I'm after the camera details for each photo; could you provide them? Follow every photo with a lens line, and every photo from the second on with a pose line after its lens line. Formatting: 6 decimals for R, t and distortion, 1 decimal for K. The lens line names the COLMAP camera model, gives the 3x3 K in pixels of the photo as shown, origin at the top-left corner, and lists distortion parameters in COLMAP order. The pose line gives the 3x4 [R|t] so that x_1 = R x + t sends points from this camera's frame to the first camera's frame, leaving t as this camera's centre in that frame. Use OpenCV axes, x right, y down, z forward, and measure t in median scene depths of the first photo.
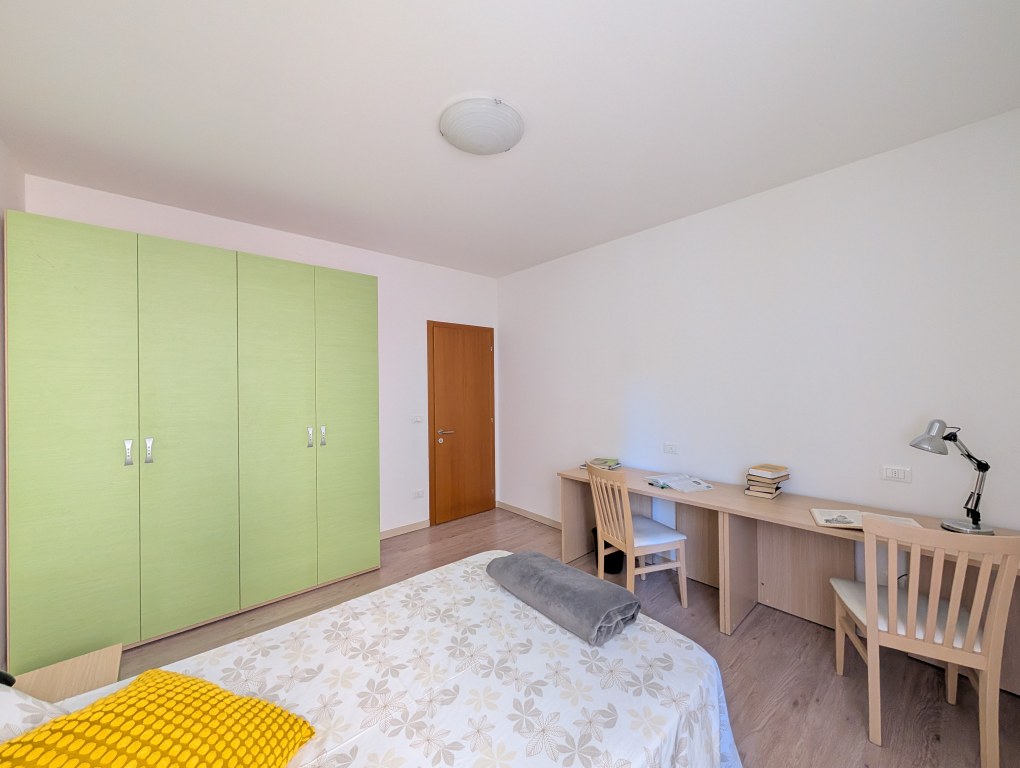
lens RADIAL K [[389.8, 0, 508.0], [0, 389.8, 385.0], [0, 0, 1]] dist [-0.000541, -0.000034]
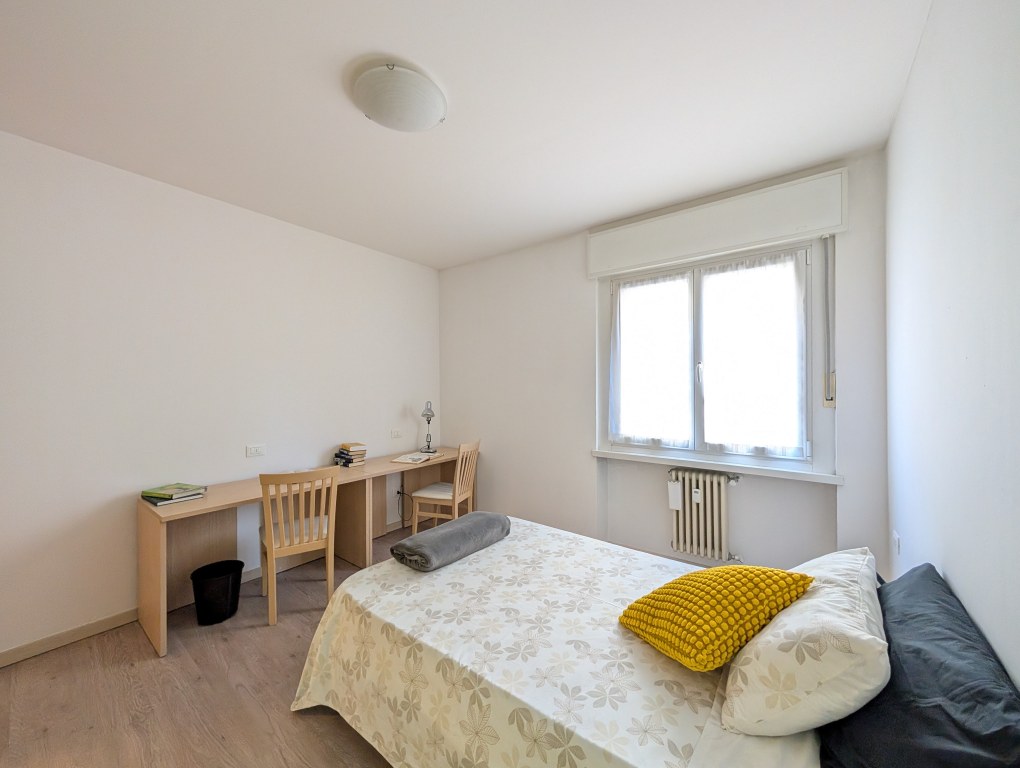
lens RADIAL K [[389.8, 0, 508.0], [0, 389.8, 385.0], [0, 0, 1]] dist [-0.000541, -0.000034]
pose [[-0.188900, 0.011479, 0.981929, -1.251509], [0.000941, 0.999933, -0.011508, 0.030369], [-0.981996, -0.001250, -0.188898, 1.140495]]
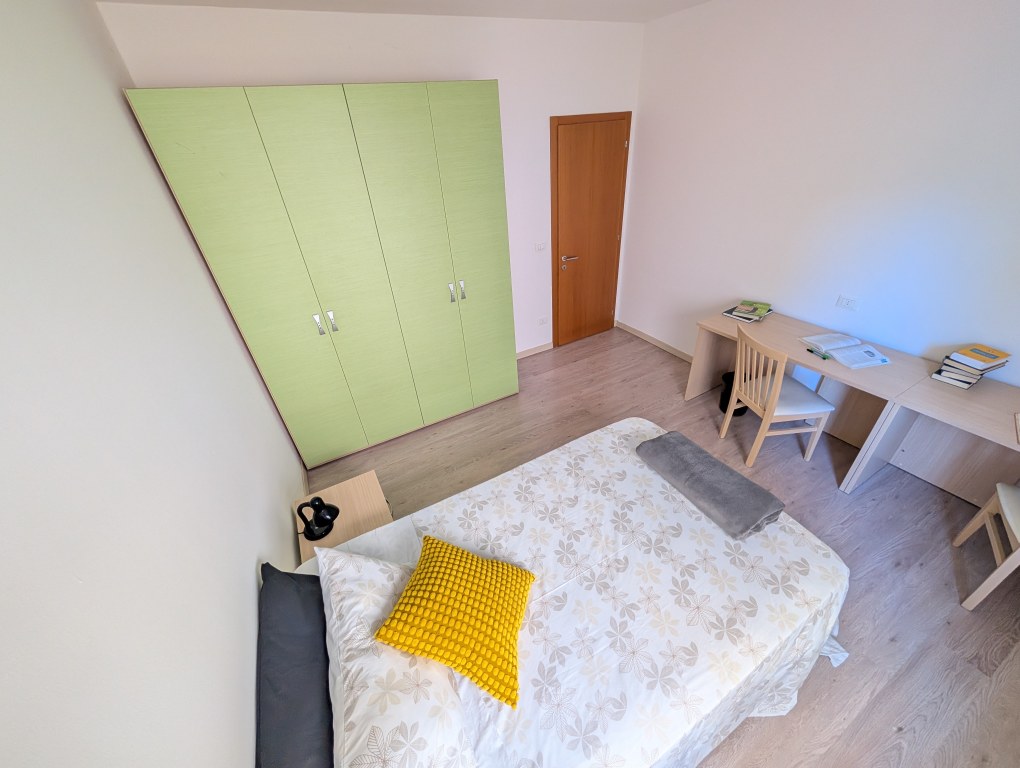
lens RADIAL K [[389.8, 0, 508.0], [0, 389.8, 385.0], [0, 0, 1]] dist [-0.000541, -0.000034]
pose [[0.974581, 0.069696, -0.212917, -0.221854], [0.059748, 0.835100, 0.546844, -0.393368], [0.215920, -0.545665, 0.809709, 0.103135]]
